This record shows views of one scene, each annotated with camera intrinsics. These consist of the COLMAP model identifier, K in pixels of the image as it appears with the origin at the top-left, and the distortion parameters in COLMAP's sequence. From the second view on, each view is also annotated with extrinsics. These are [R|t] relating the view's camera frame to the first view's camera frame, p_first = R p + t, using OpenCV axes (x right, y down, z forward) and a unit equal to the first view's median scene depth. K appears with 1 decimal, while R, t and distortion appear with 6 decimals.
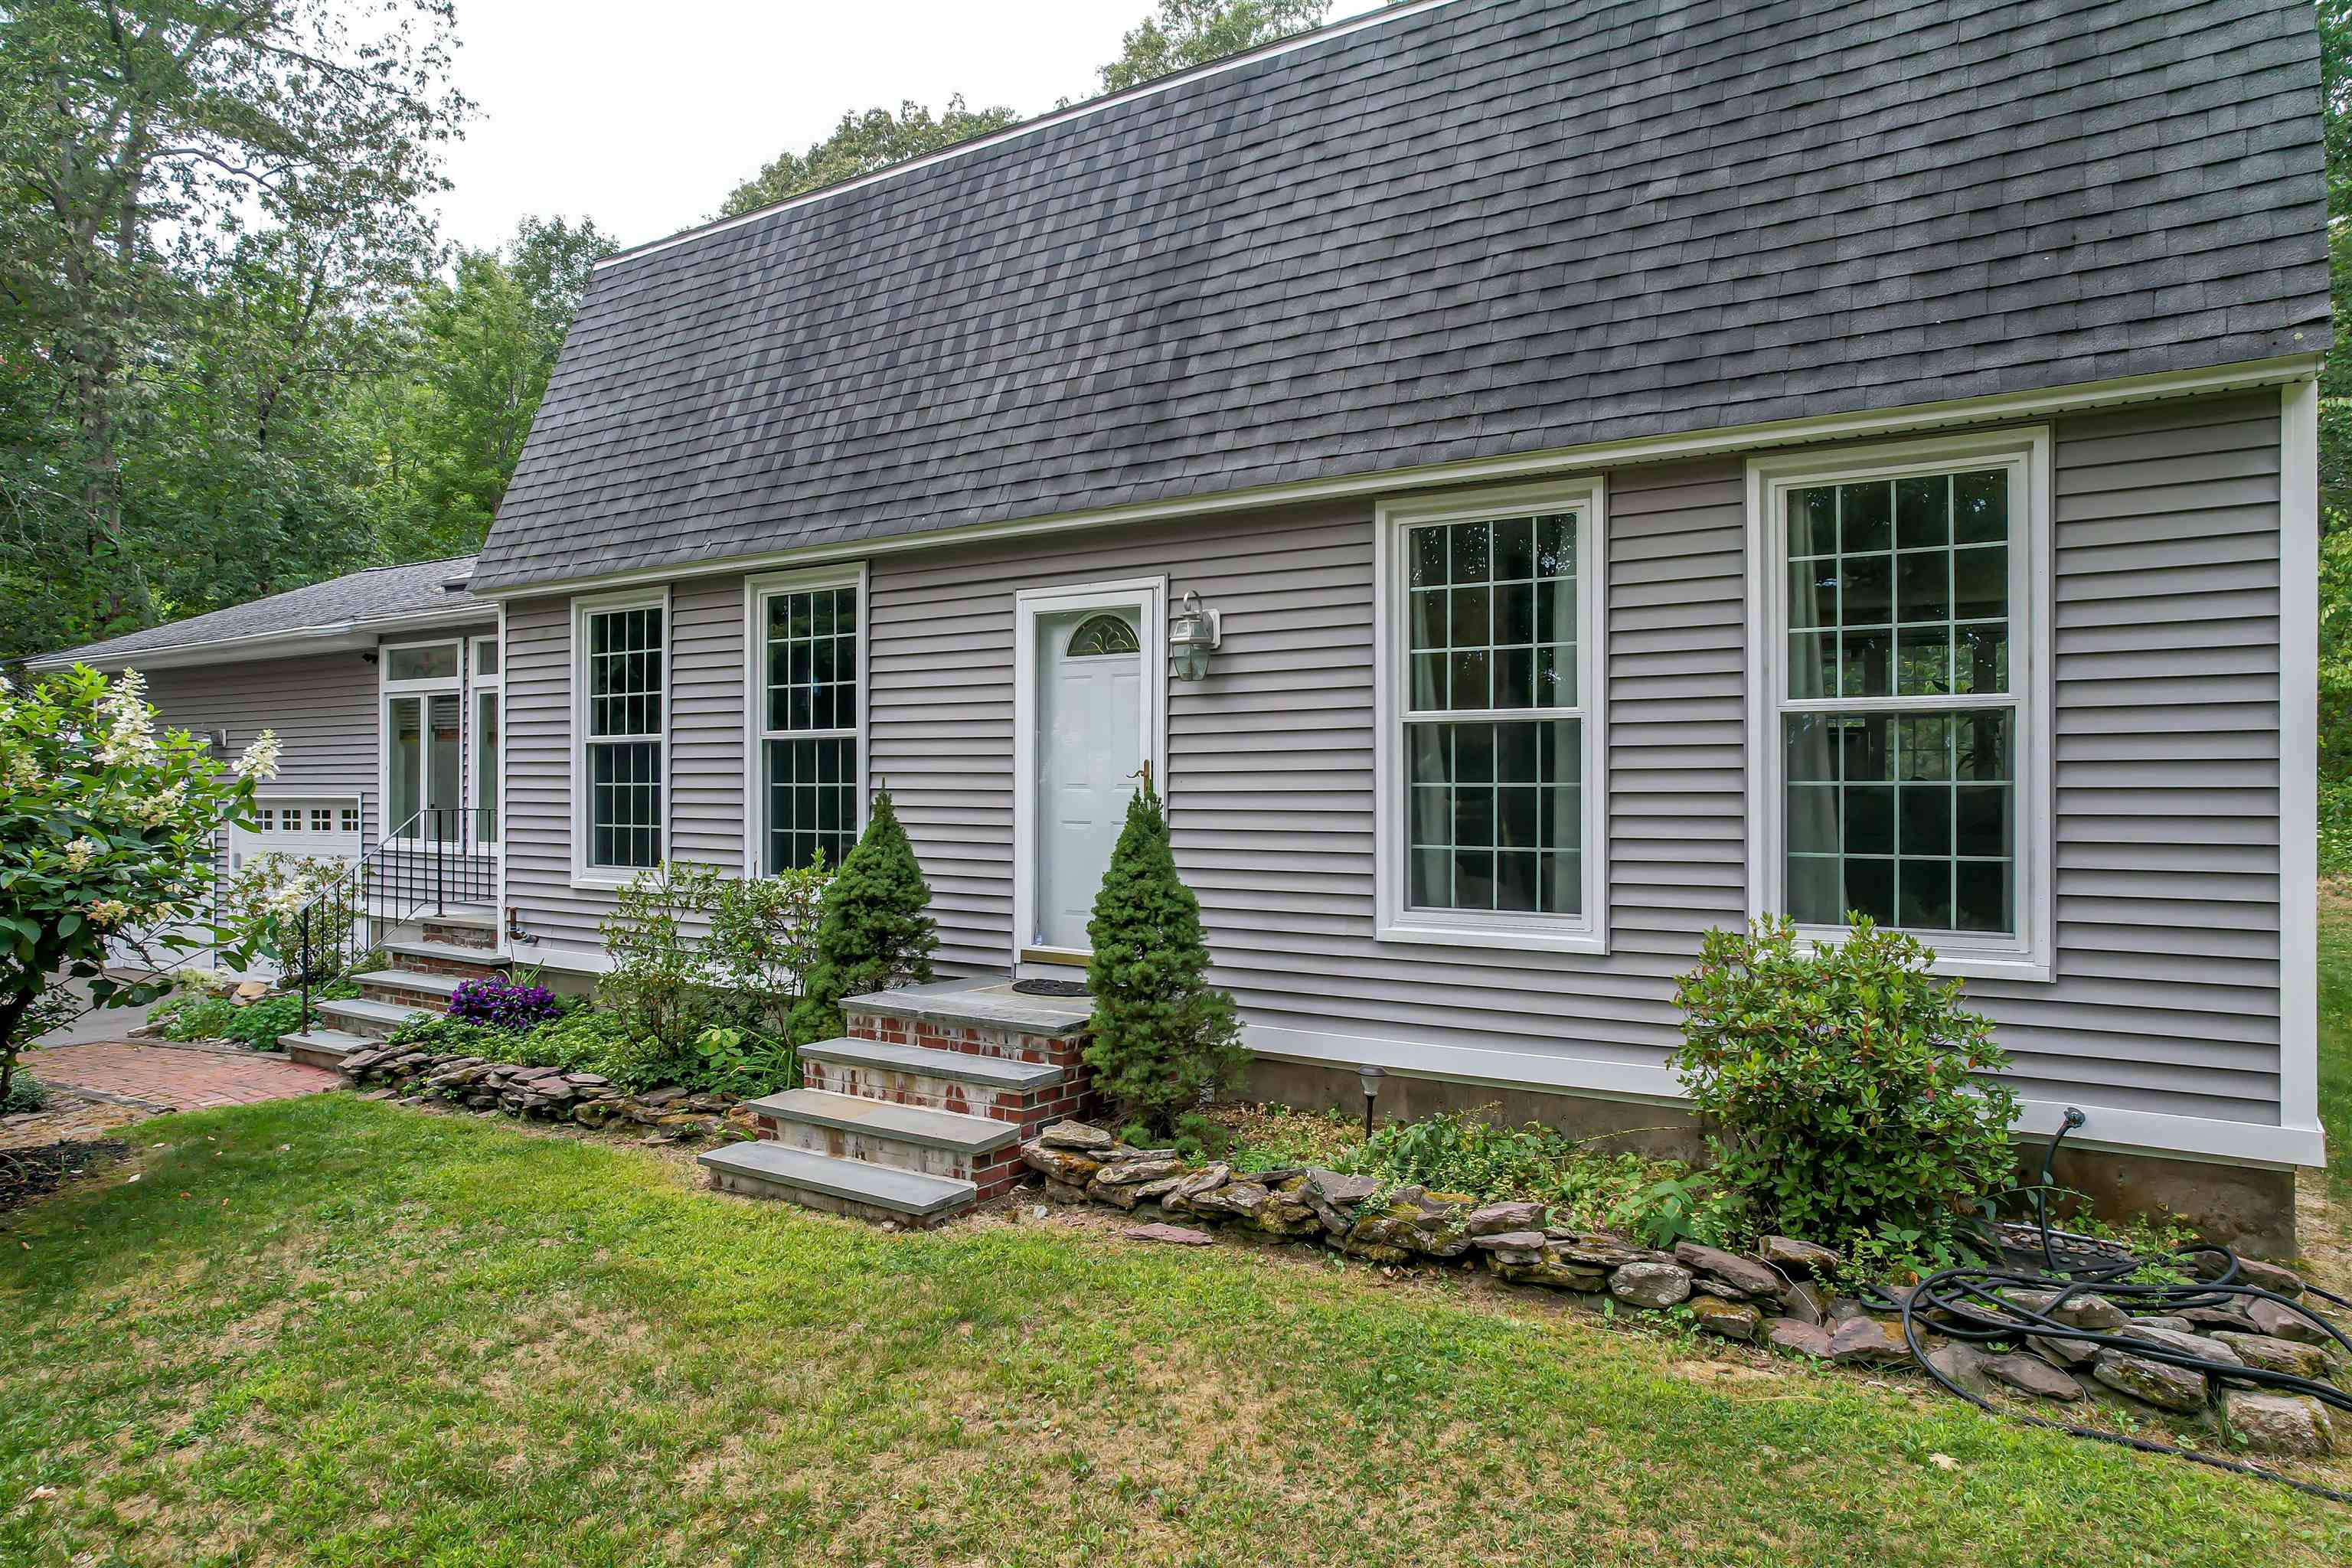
lens RADIAL K [[1480.4, 0, 1185.2], [0, 1480.4, 780.2], [0, 0, 1]] dist [-0.068094, 0.071514]
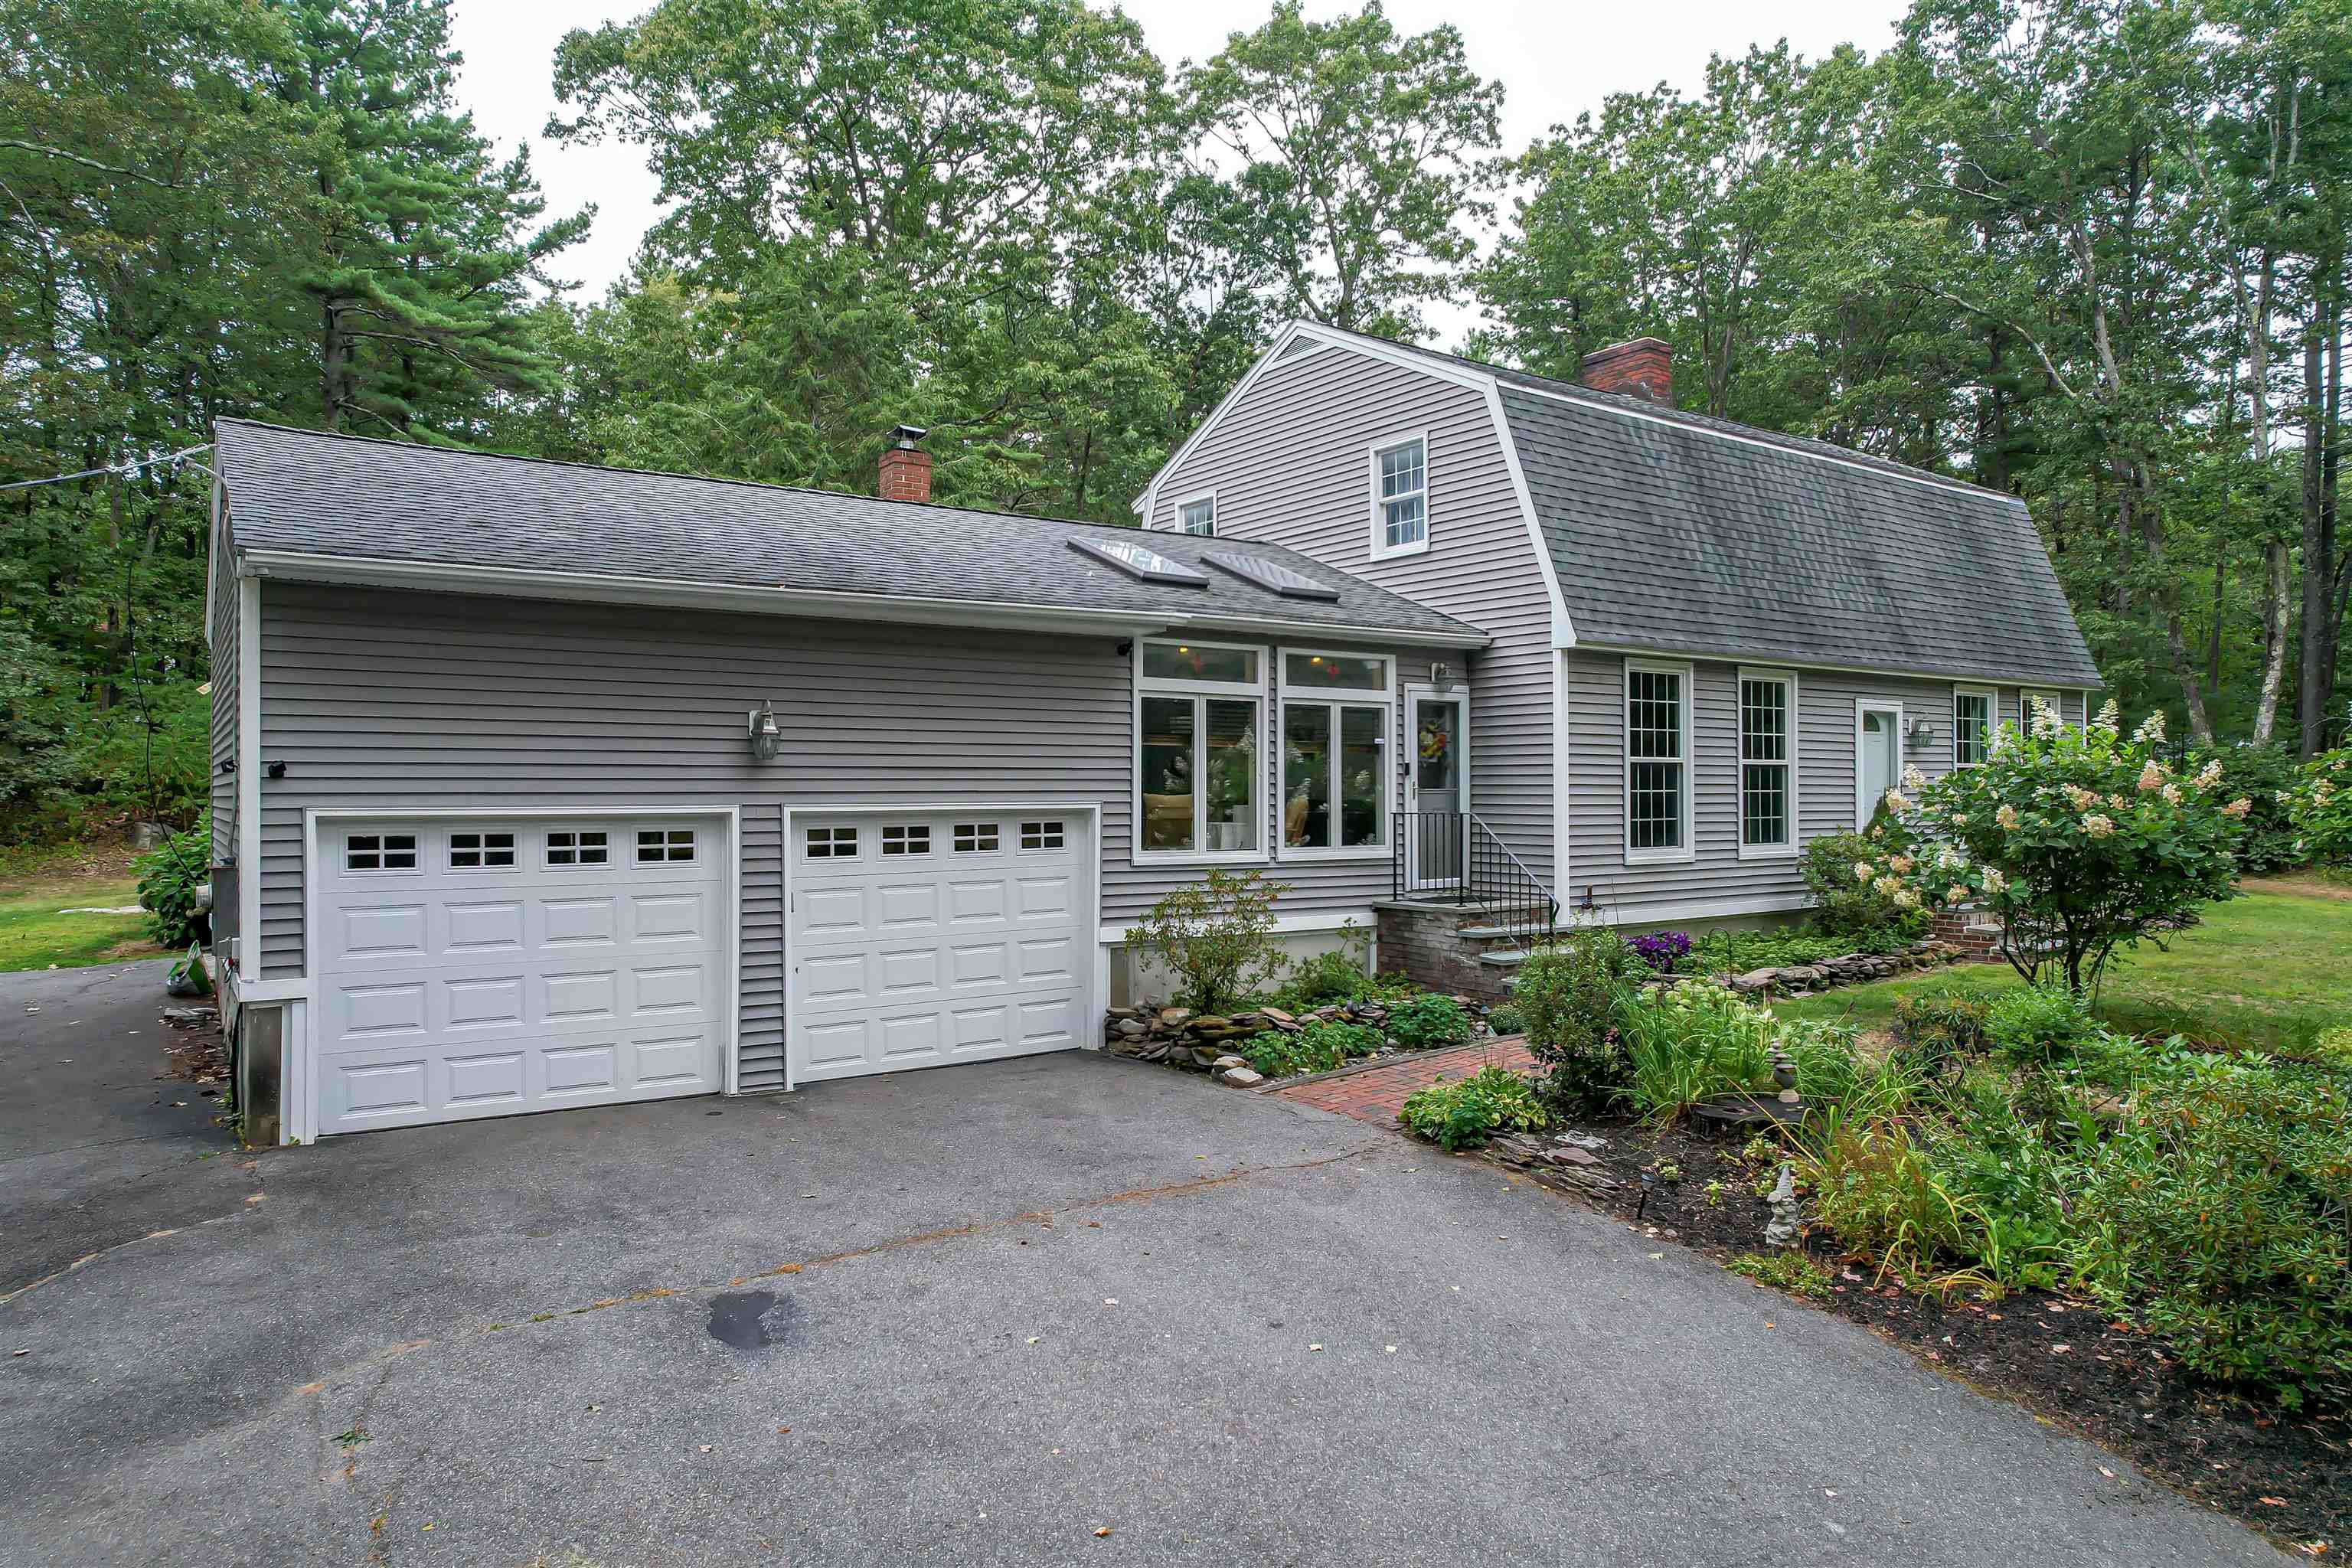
lens RADIAL K [[1480.3, 0, 1176.0], [0, 1480.3, 784.0], [0, 0, 1]] dist [-0.042990, -0.000292]
pose [[0.378177, 0.012308, 0.925651, -2.824245], [0.004087, 0.999880, -0.014965, 0.023568], [-0.925724, 0.009443, 0.378081, 1.306312]]
